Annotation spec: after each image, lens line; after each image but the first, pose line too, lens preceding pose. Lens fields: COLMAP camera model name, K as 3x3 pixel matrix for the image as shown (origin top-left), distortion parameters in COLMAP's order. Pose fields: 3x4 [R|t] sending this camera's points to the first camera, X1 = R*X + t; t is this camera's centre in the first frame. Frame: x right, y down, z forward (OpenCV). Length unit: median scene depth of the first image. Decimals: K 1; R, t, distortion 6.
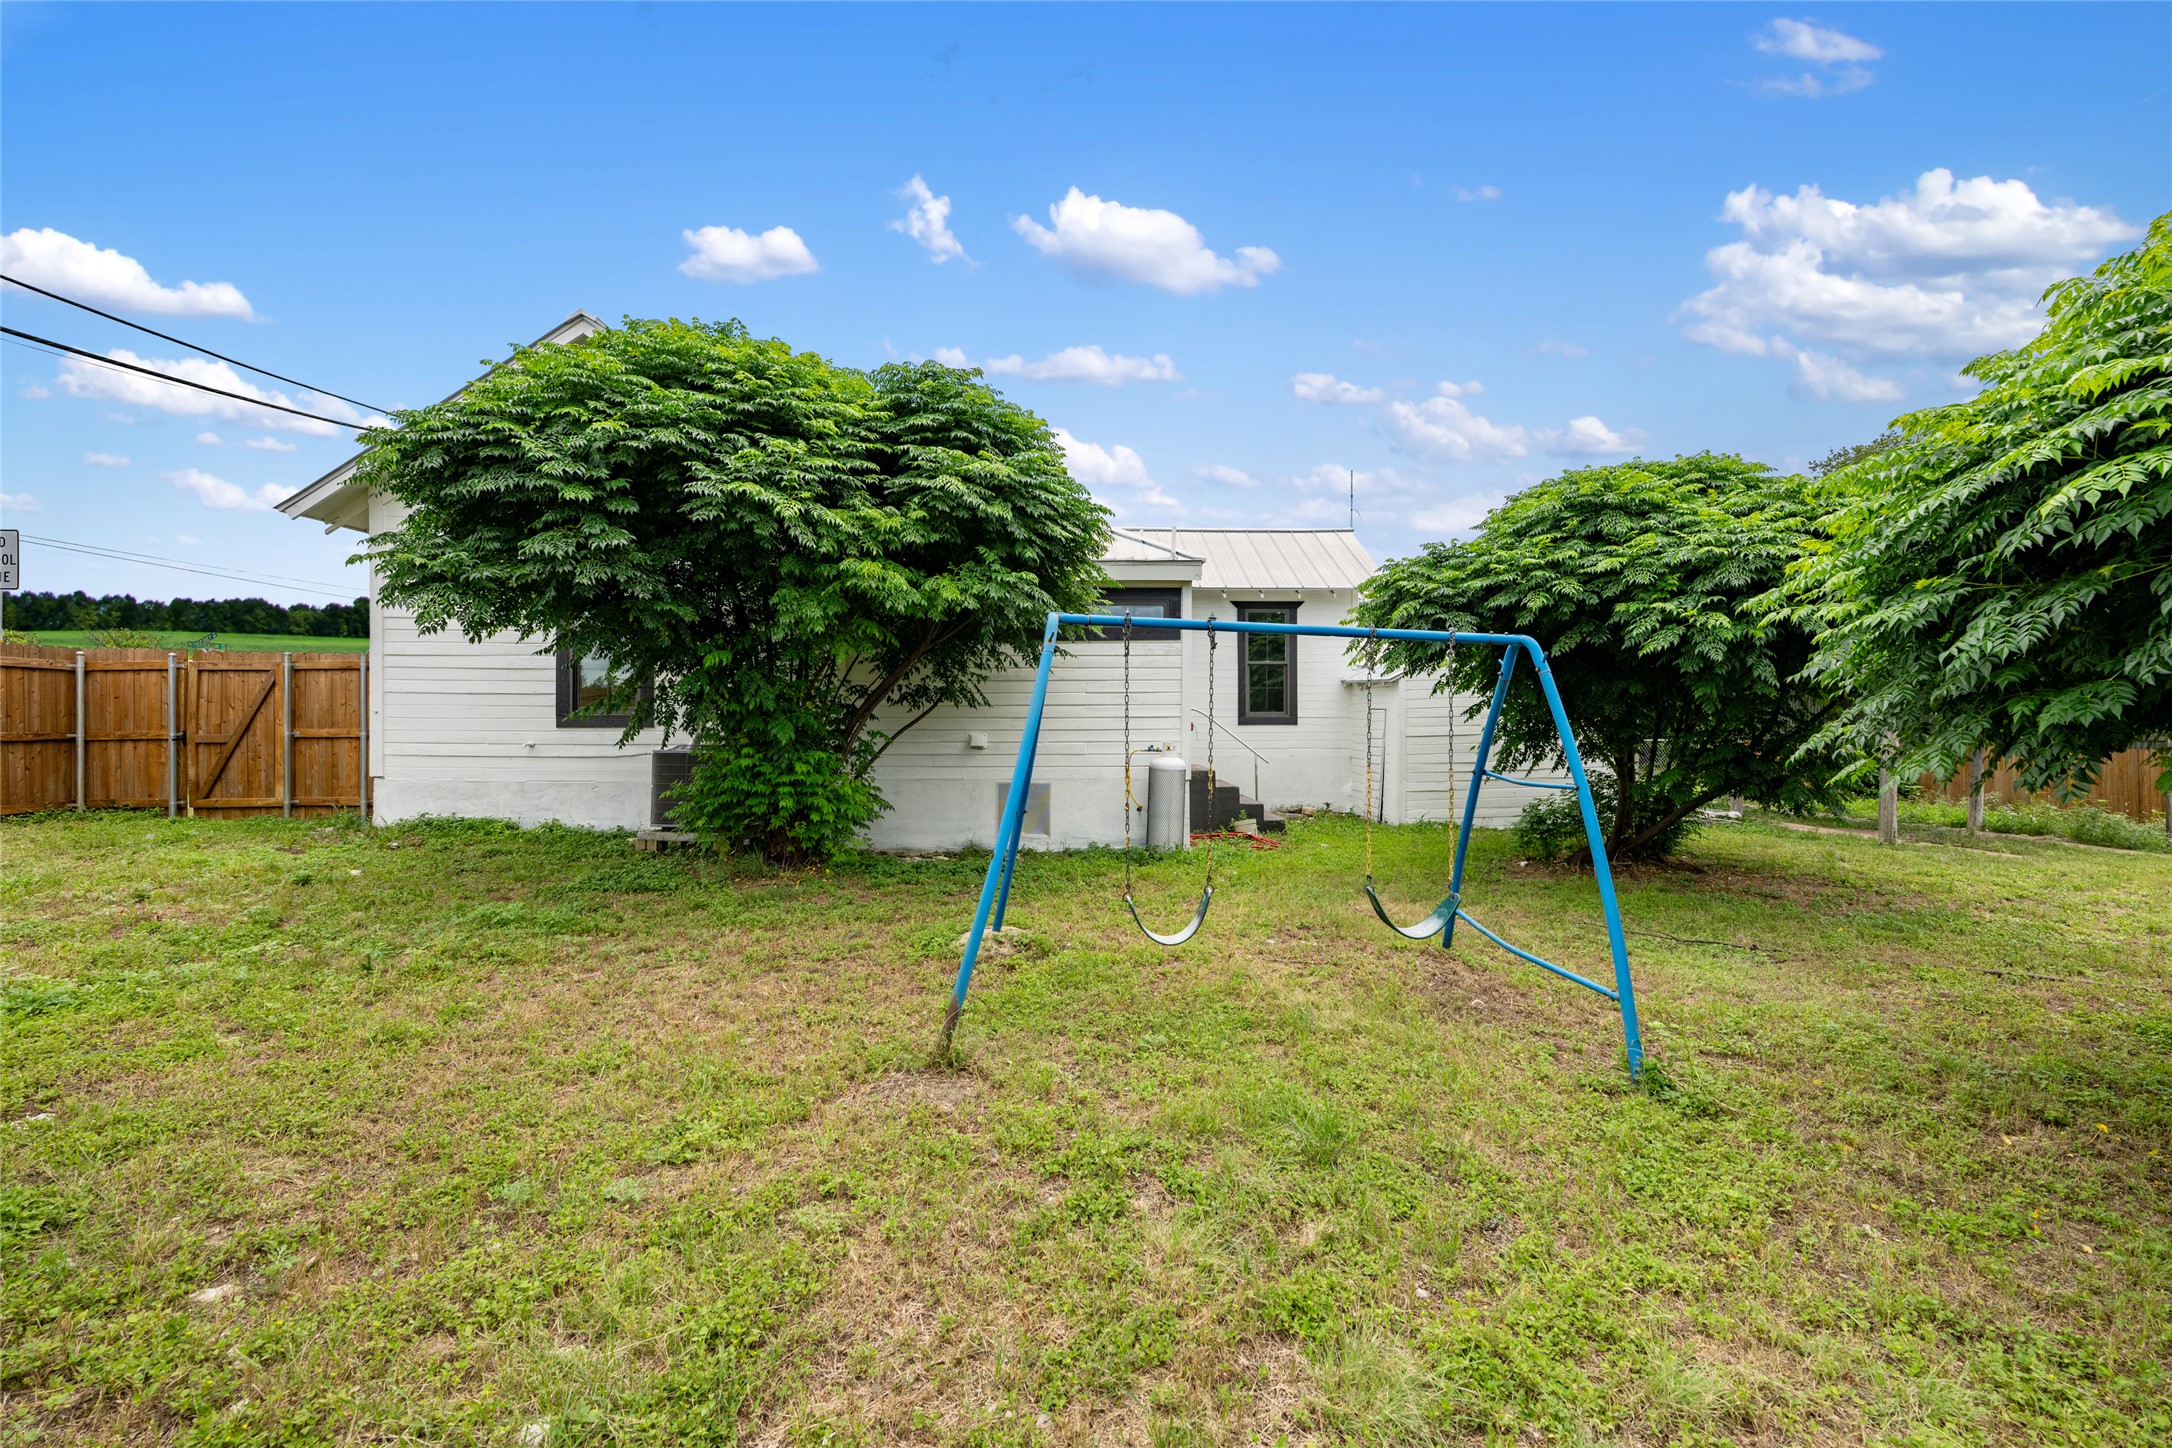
lens RADIAL K [[867.1, 0, 1093.0], [0, 867.1, 713.7], [0, 0, 1]] dist [-0.001105, 0.000065]
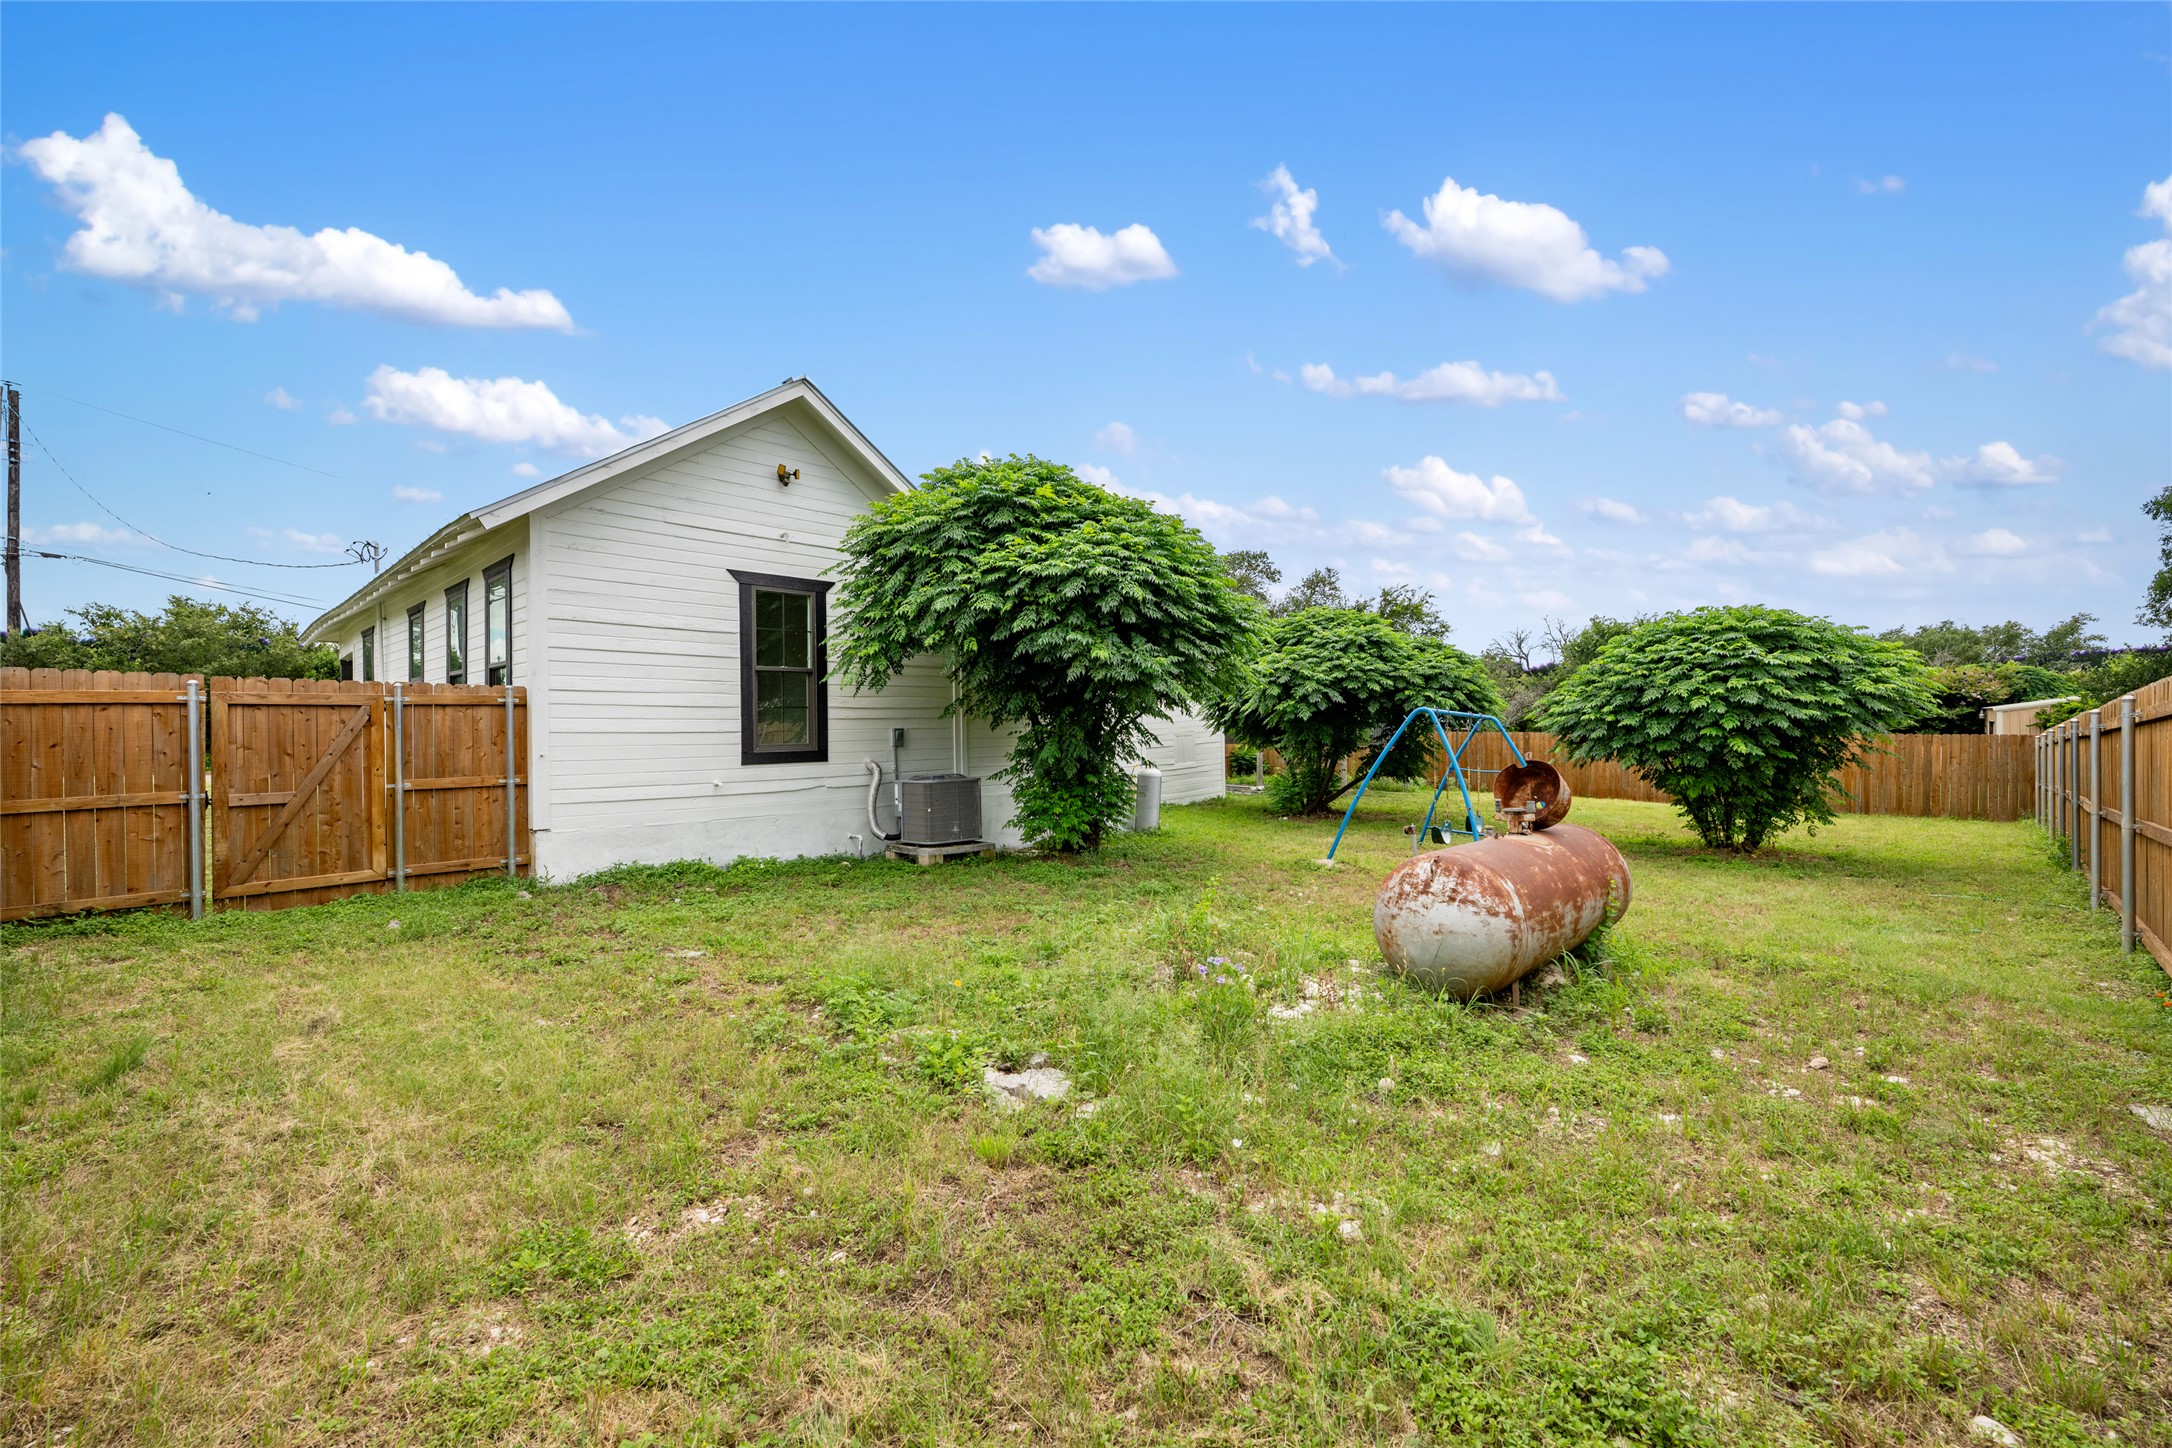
lens RADIAL K [[867.1, 0, 1081.7], [0, 867.1, 727.3], [0, 0, 1]] dist [-0.001105, 0.000065]
pose [[0.999611, 0.010348, -0.025908, -0.356575], [-0.010214, 0.999934, 0.005304, -0.056742], [0.025961, -0.005037, 0.999650, 0.116842]]
